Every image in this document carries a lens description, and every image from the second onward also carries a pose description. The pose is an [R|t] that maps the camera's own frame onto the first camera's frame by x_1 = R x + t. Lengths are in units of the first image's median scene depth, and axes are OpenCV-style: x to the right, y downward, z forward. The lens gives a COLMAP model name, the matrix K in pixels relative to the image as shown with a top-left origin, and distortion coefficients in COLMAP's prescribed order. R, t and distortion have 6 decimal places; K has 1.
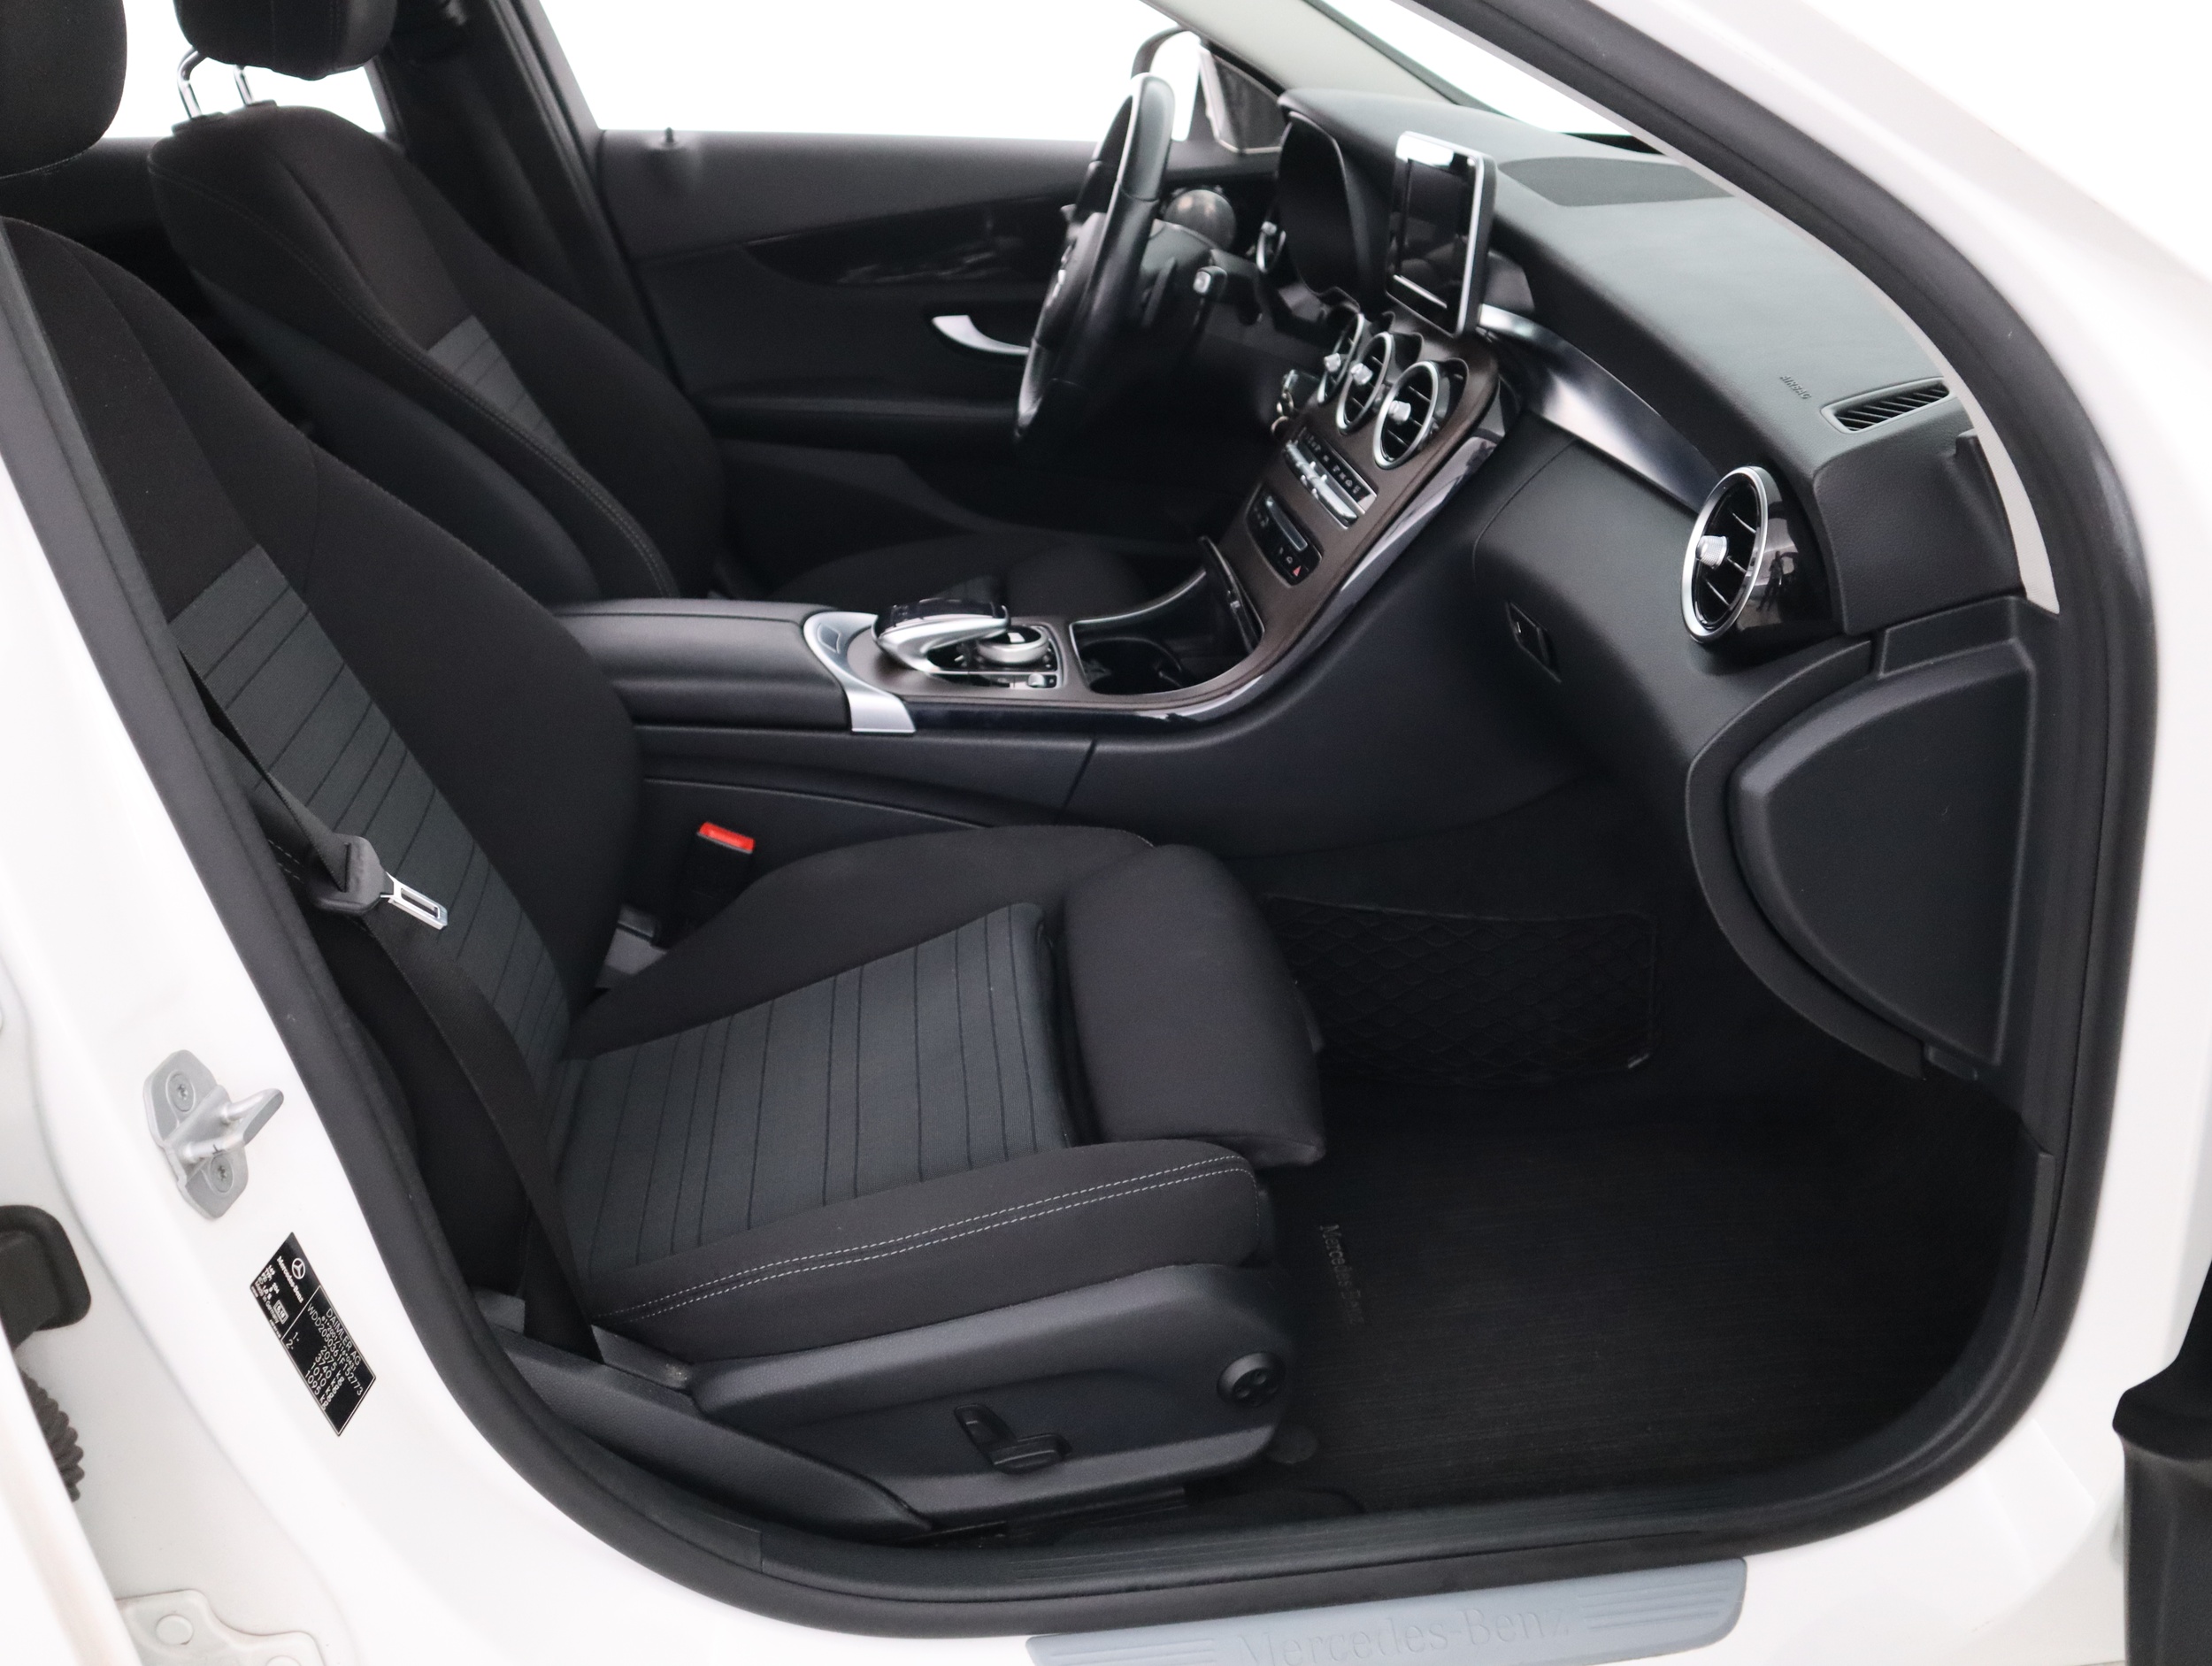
lens RADIAL K [[1916.8, 0, 1106.0], [0, 1916.8, 833.0], [0, 0, 1]] dist [-0.056189, 0.023804]
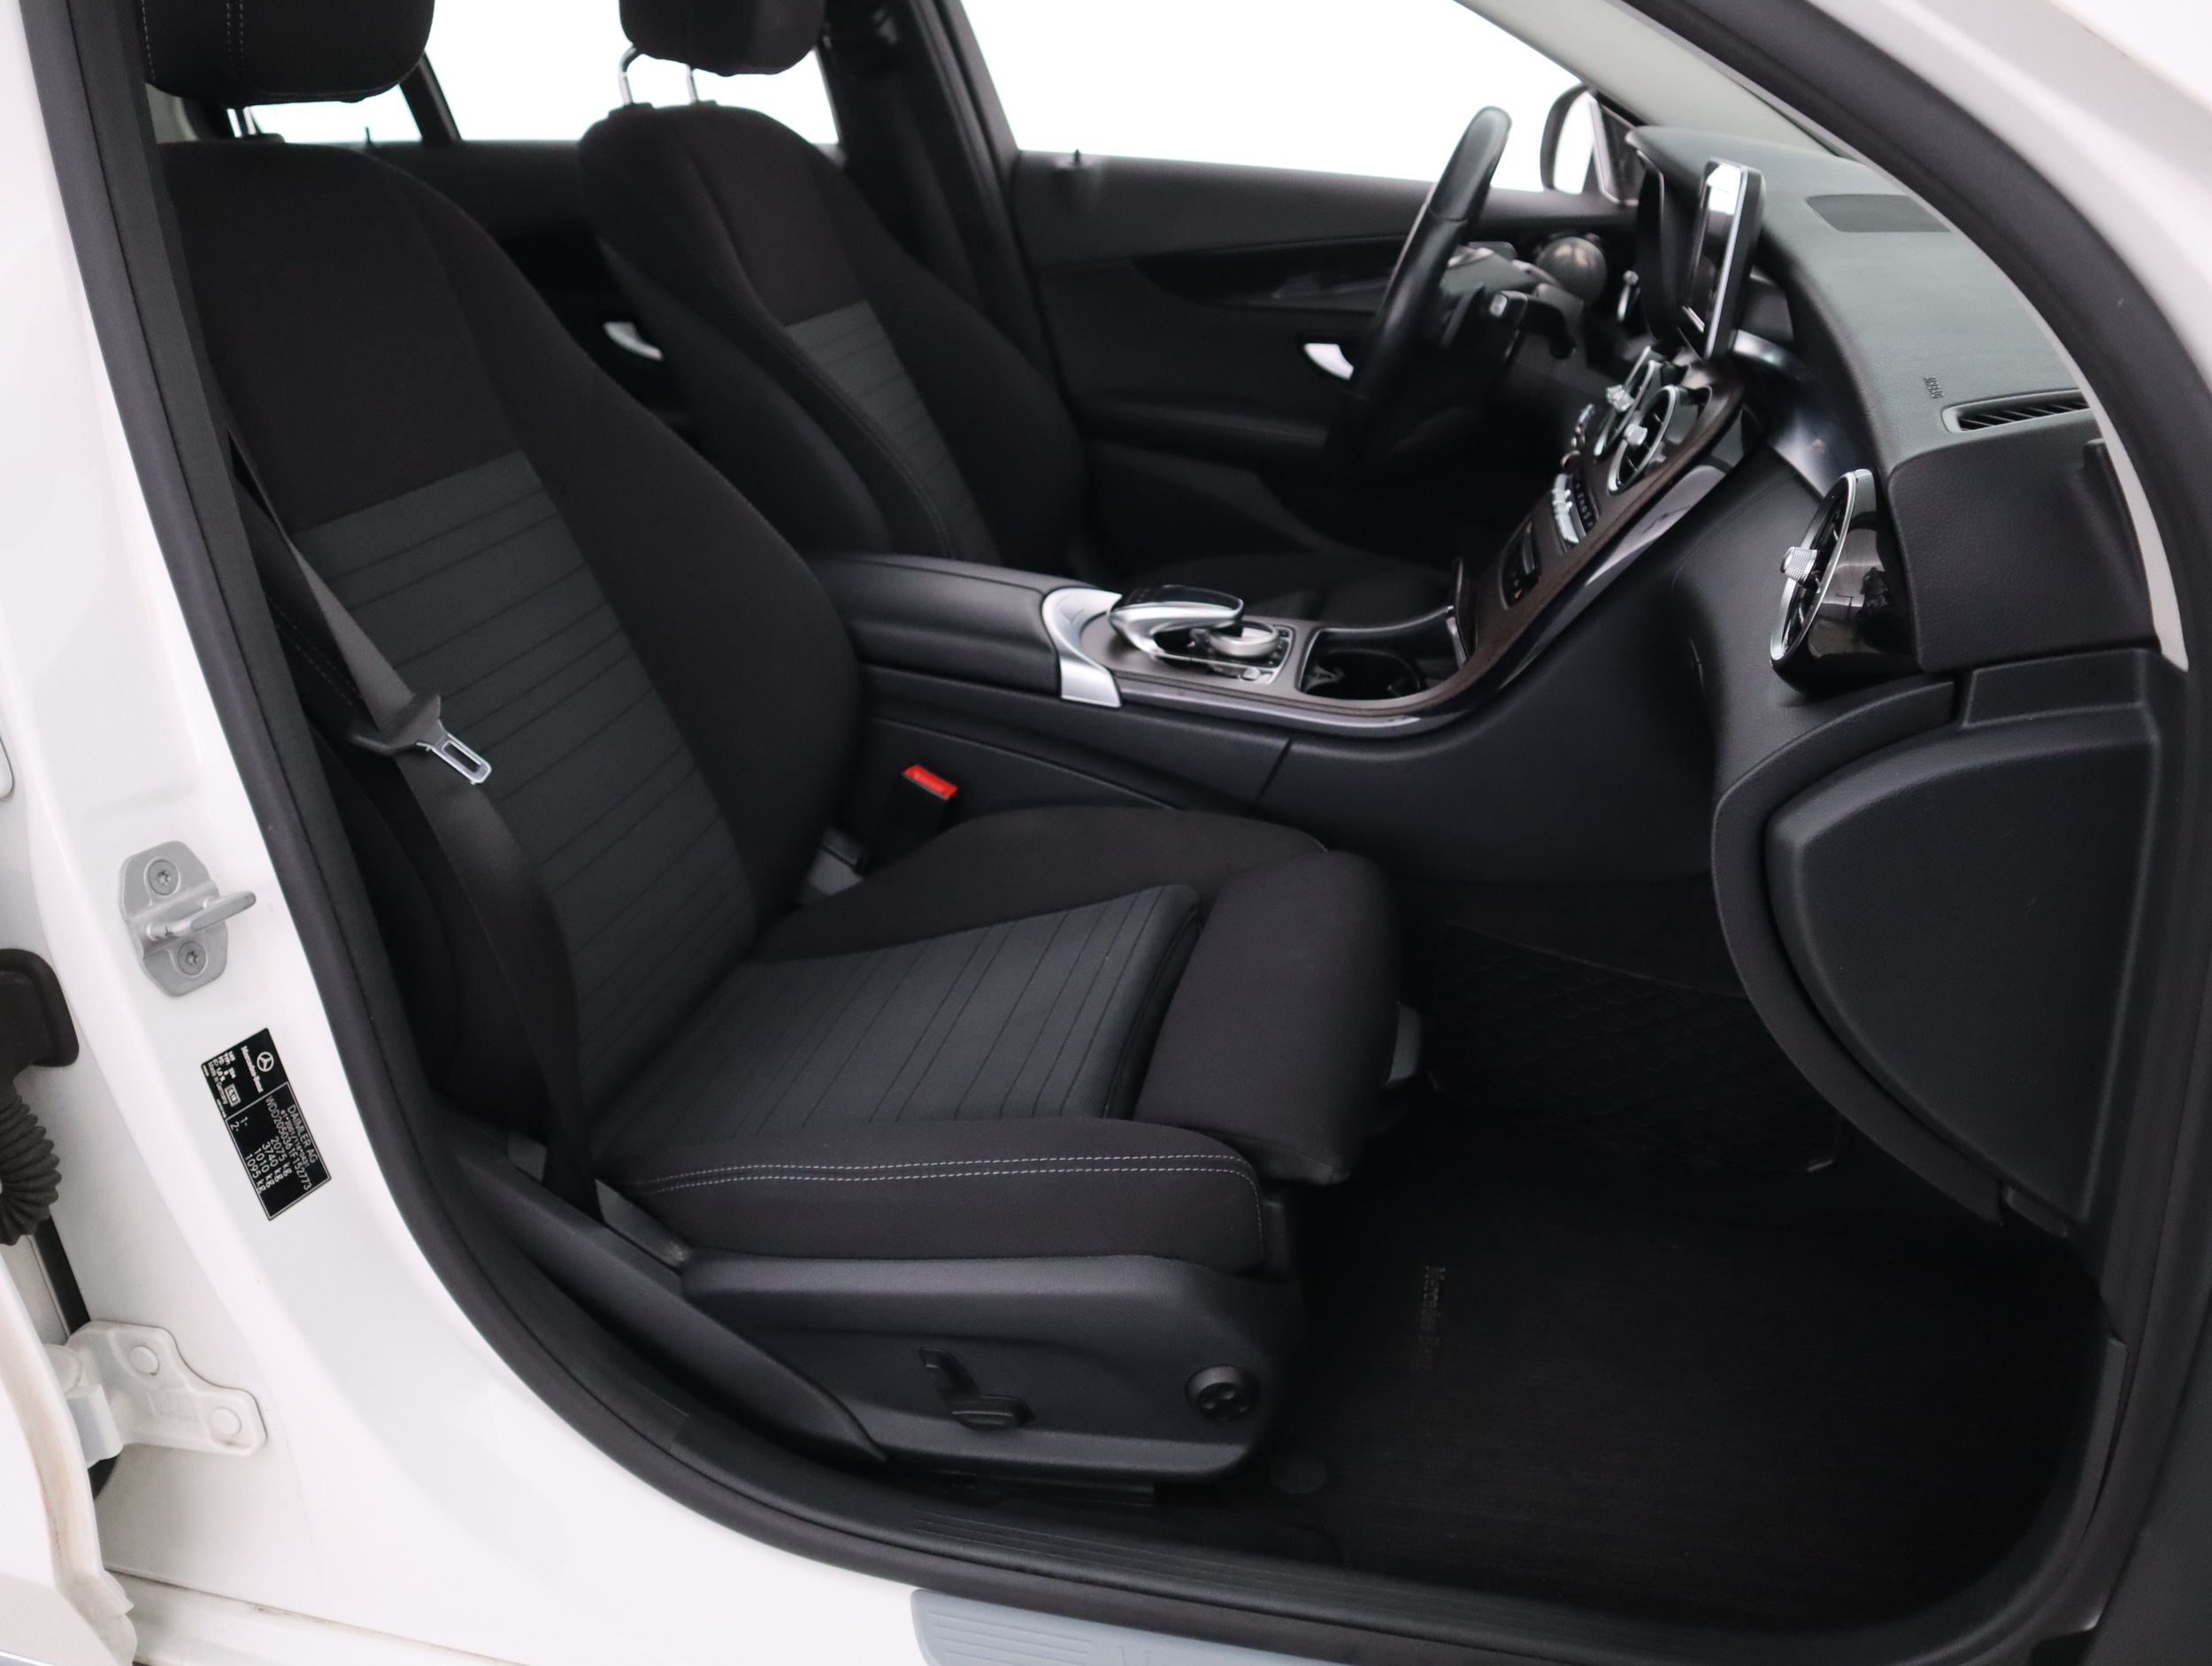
lens RADIAL K [[1738.0, 0, 1106.0], [0, 1738.0, 833.0], [0, 0, 1]] dist [-0.102382, 0.077830]
pose [[0.946883, 0.150346, -0.284267, 0.214503], [-0.155964, 0.987758, 0.002906, 0.015946], [0.281224, 0.041584, 0.958741, 0.141514]]
